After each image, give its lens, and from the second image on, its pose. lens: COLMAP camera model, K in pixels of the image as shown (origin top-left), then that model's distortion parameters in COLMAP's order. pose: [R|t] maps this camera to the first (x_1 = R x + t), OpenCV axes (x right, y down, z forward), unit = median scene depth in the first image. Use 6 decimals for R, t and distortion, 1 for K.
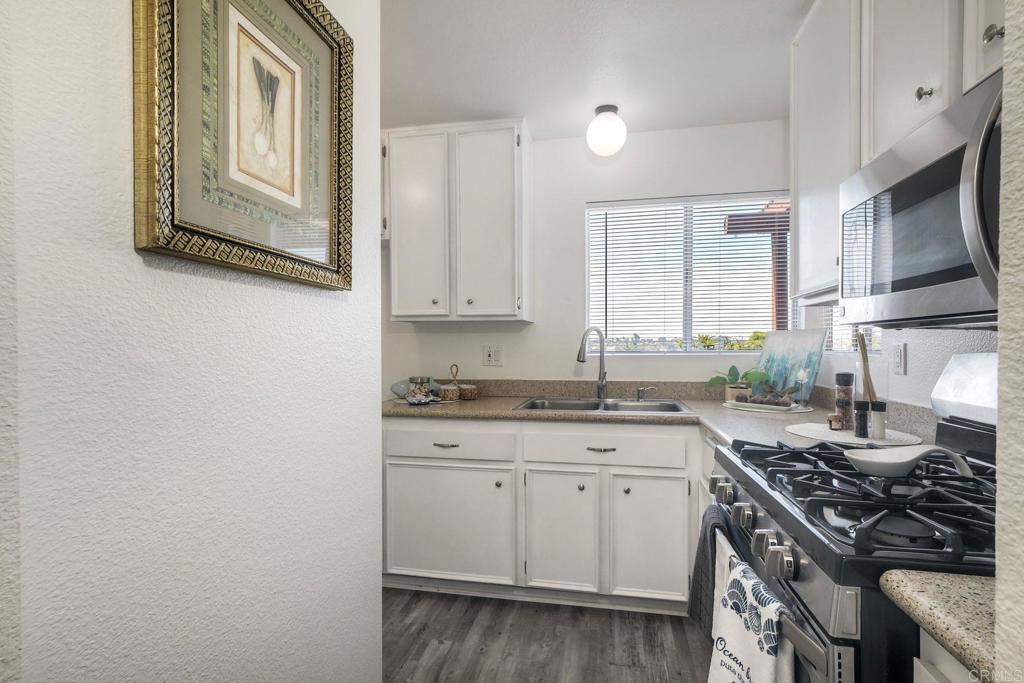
lens RADIAL K [[465.2, 0, 517.3], [0, 465.2, 348.5], [0, 0, 1]] dist [0.004884, 0.000051]
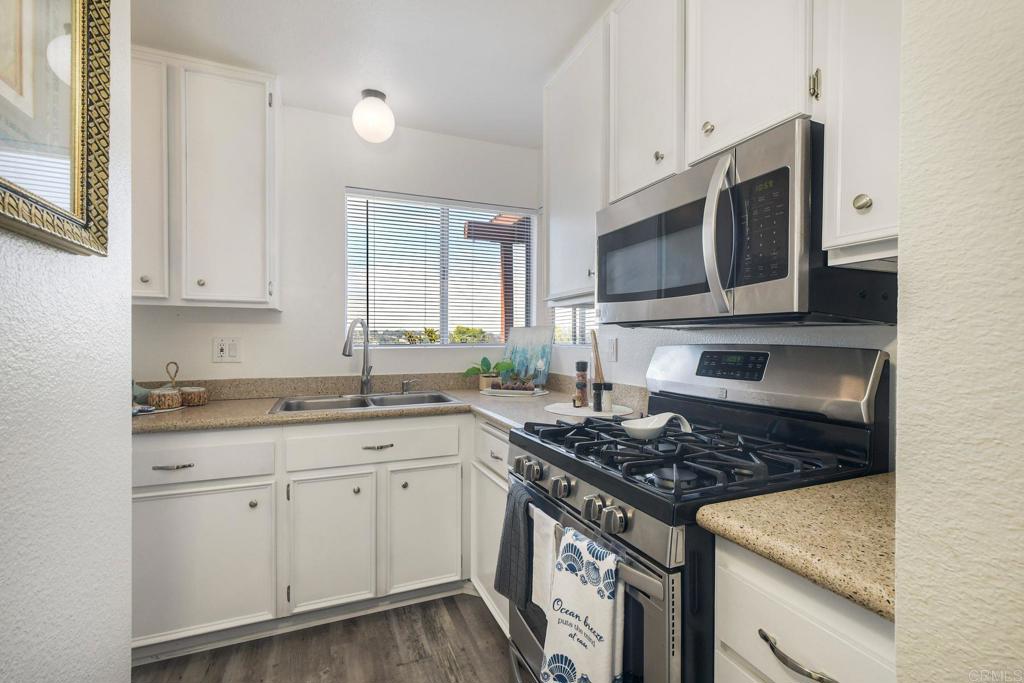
lens RADIAL K [[459.8, 0, 514.3], [0, 459.8, 340.3], [0, 0, 1]] dist [0.002666, 0.000269]
pose [[0.835784, 0.002319, 0.549053, -0.107290], [-0.000856, 0.999995, -0.002921, -0.000696], [-0.549058, 0.001971, 0.835782, 0.051754]]
